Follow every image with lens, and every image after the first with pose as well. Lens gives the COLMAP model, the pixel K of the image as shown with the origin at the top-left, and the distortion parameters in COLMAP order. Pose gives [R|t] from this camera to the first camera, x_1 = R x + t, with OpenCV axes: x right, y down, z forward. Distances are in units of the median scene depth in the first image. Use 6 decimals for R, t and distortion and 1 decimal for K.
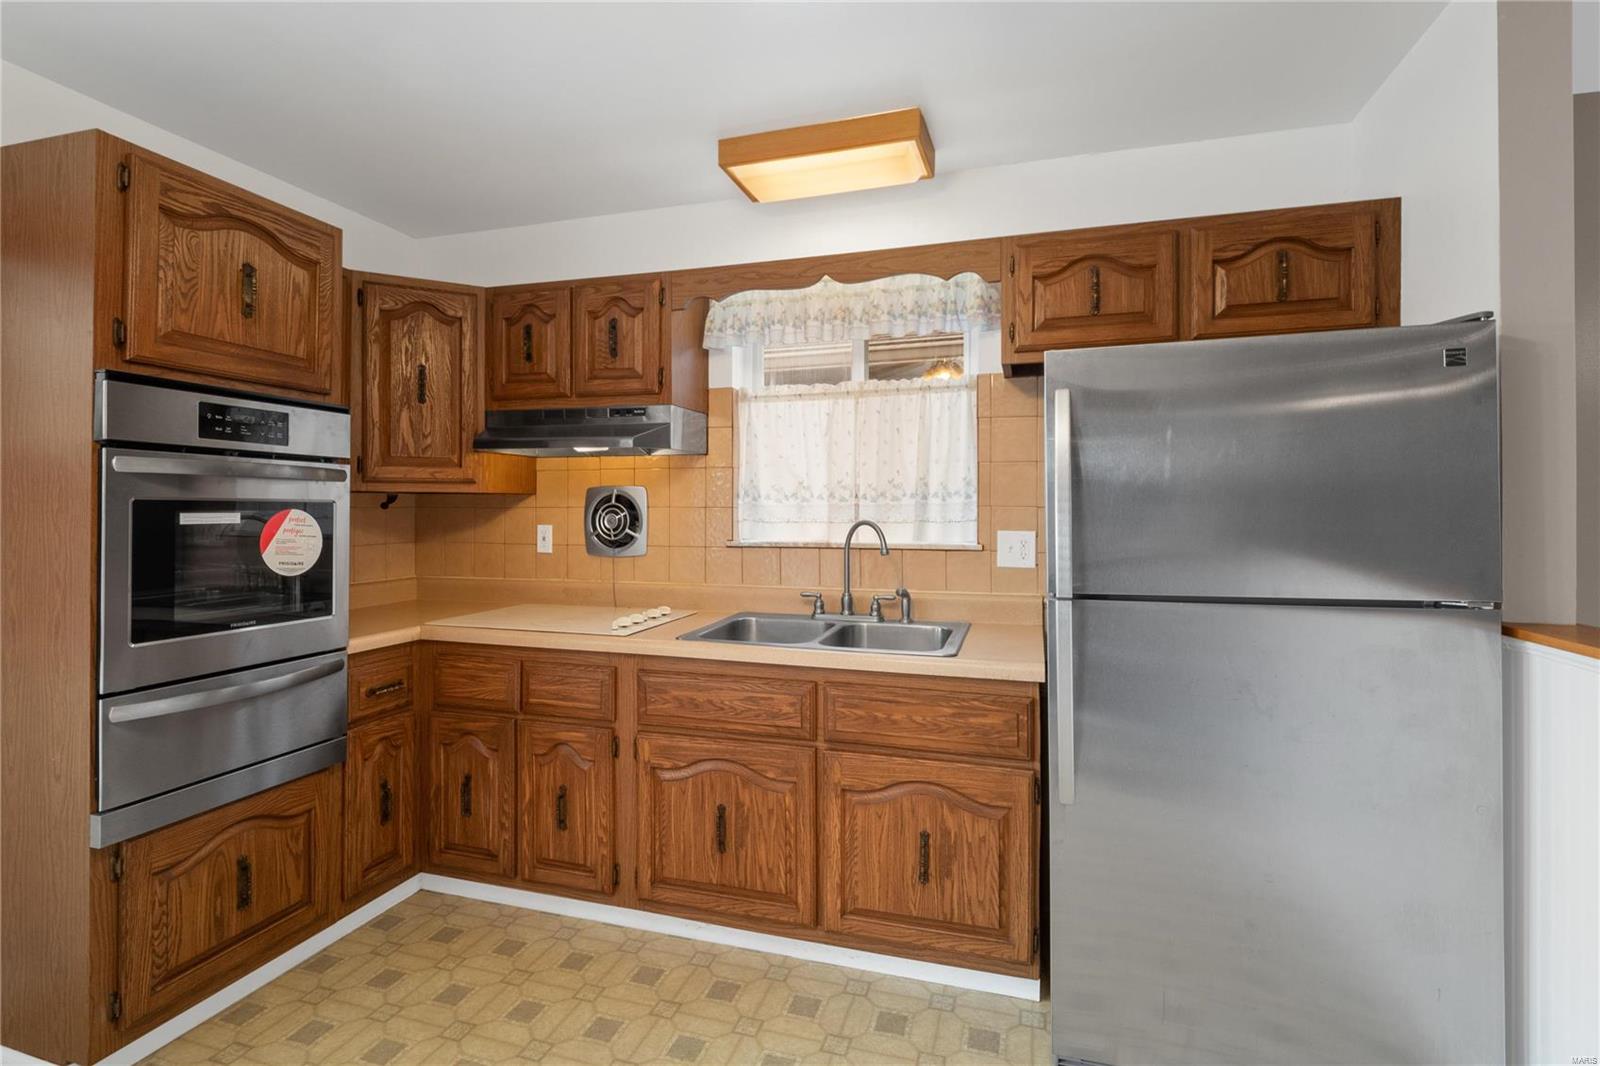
lens RADIAL K [[763.2, 0, 806.9], [0, 763.2, 502.5], [0, 0, 1]] dist [0.001978, -0.006495]
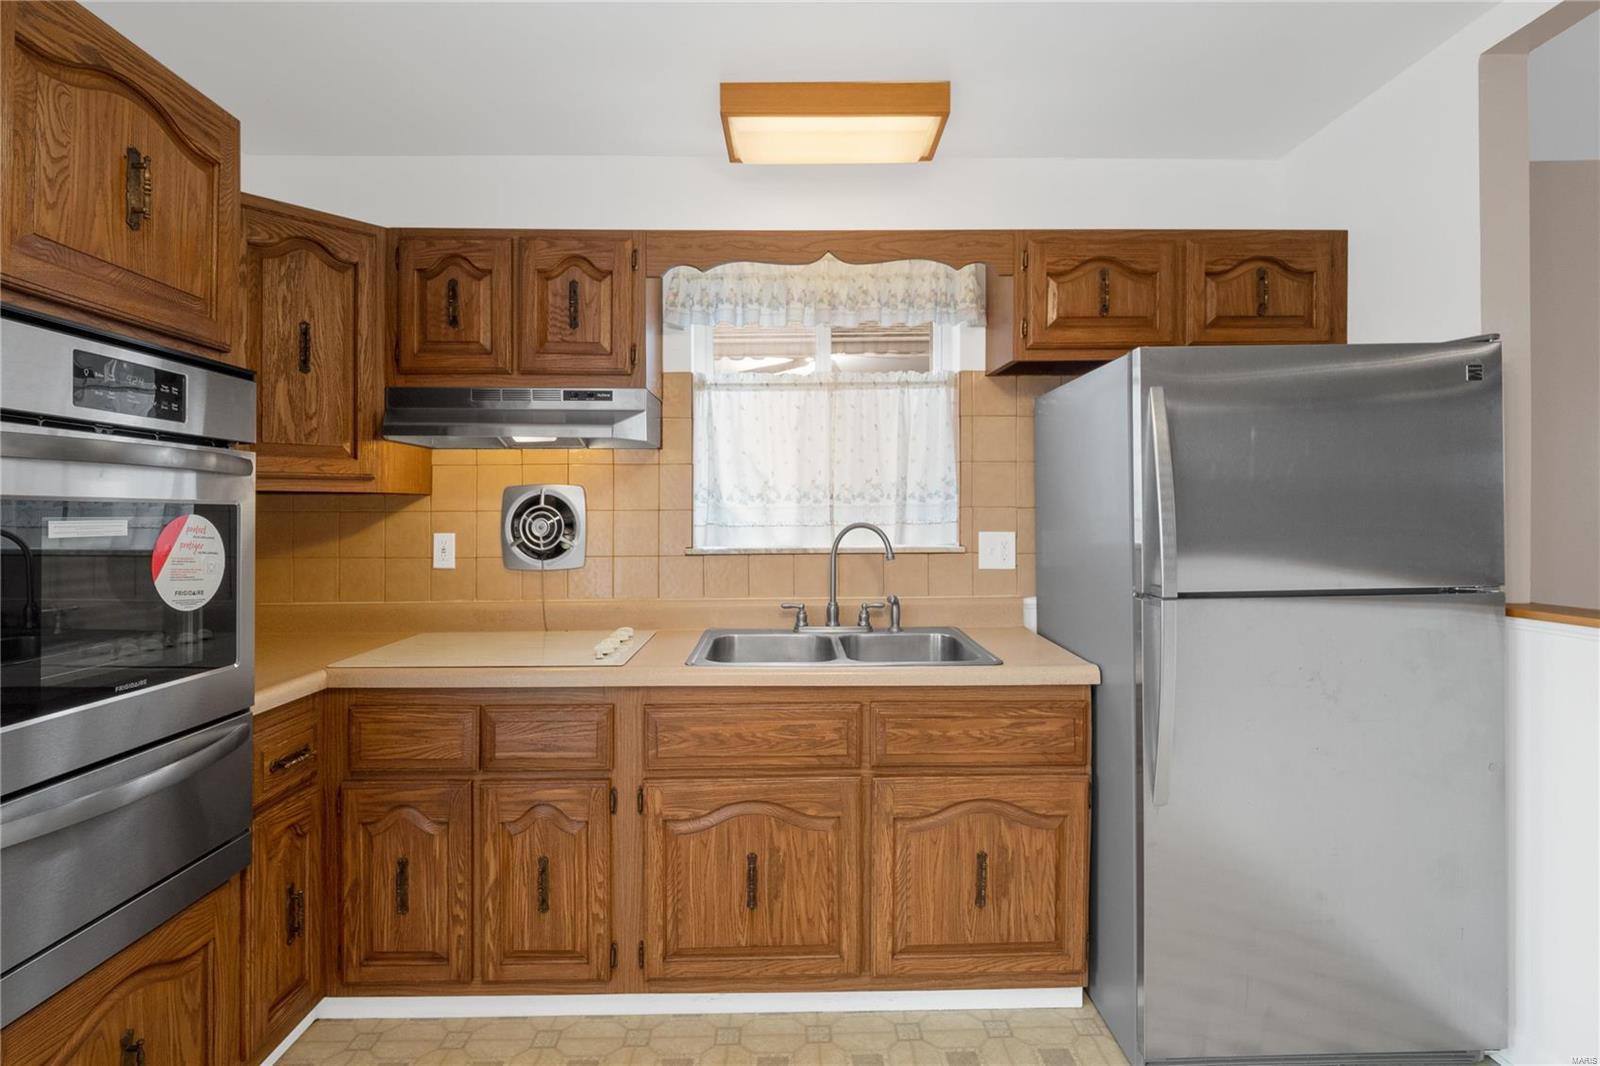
lens RADIAL K [[786.6, 0, 801.5], [0, 786.6, 509.4], [0, 0, 1]] dist [-0.002079, -0.000829]
pose [[0.951322, -0.005108, 0.308156, -0.317092], [0.003937, 0.999982, 0.004422, 0.002853], [-0.308173, -0.002994, 0.951326, 0.131599]]
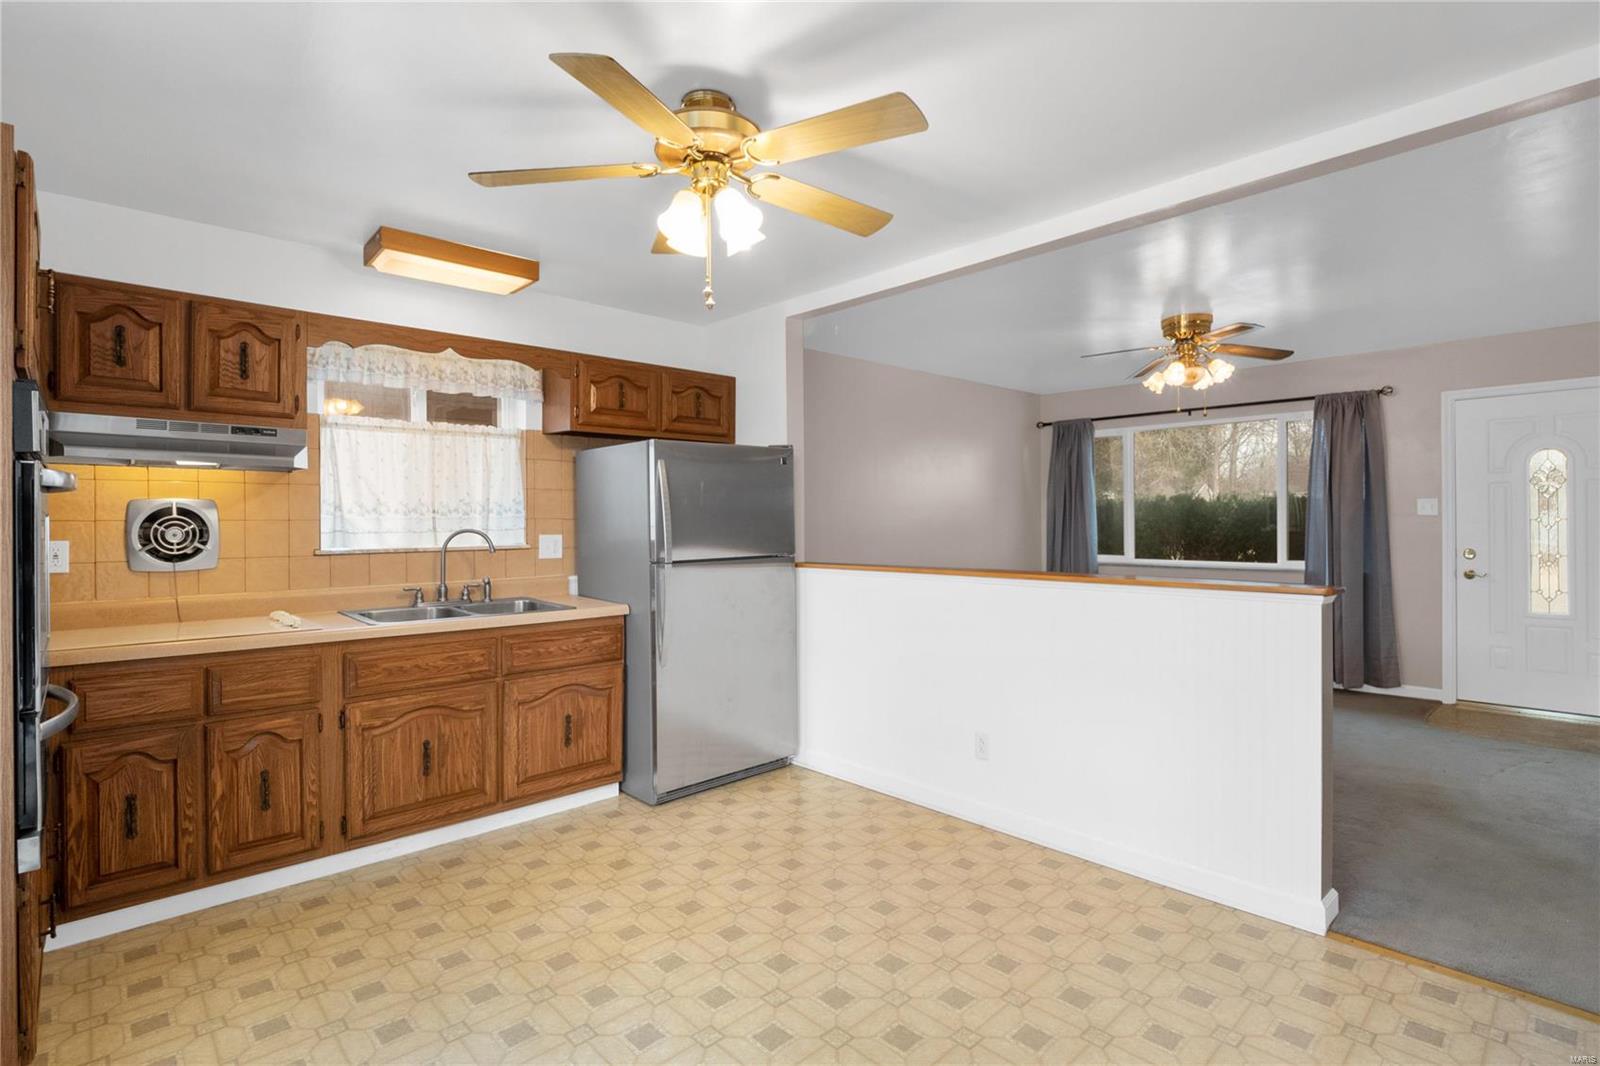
lens RADIAL K [[746.9, 0, 860.0], [0, 746.9, 535.2], [0, 0, 1]] dist [-0.012411, -0.000413]
pose [[0.447775, -0.020895, 0.893902, -0.895395], [-0.001006, 0.999715, 0.023872, 0.001444], [-0.894146, -0.011589, 0.447626, -0.256389]]
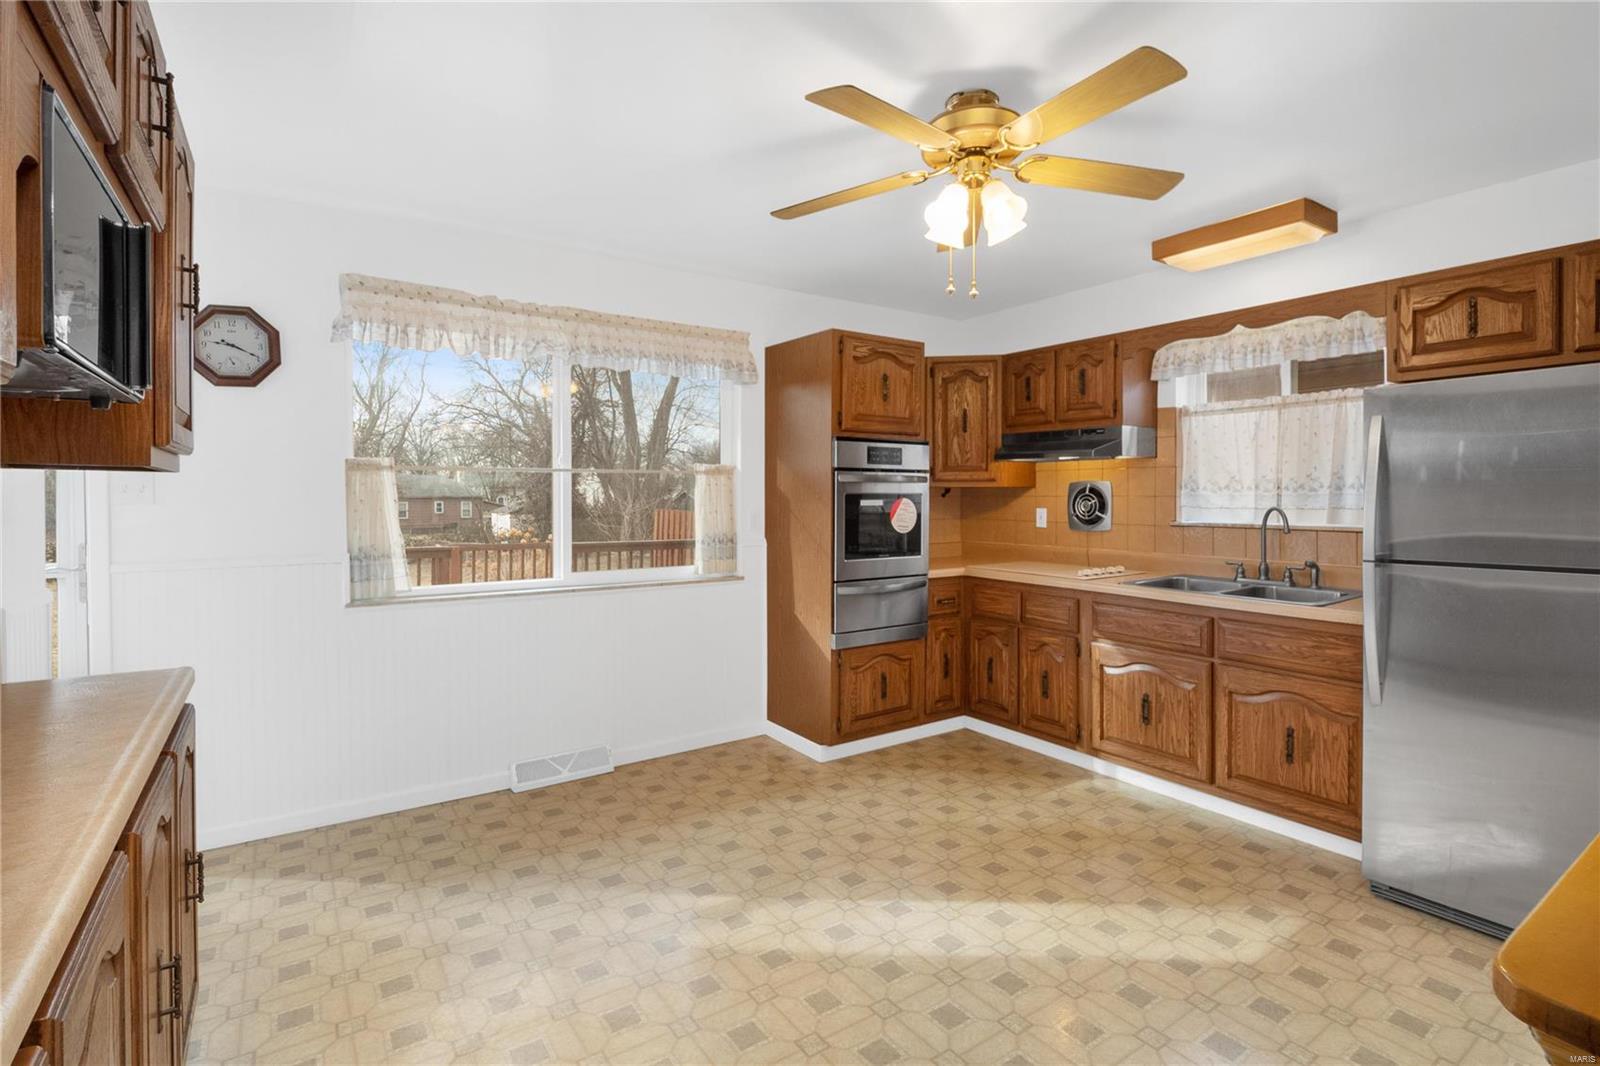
lens RADIAL K [[787.9, 0, 803.6], [0, 787.9, 512.7], [0, 0, 1]] dist [-0.022436, -0.000556]
pose [[0.787437, 0.012291, -0.616272, 0.294754], [0.007409, 0.999540, 0.029402, -0.012803], [0.616350, -0.027718, 0.786984, -0.606870]]
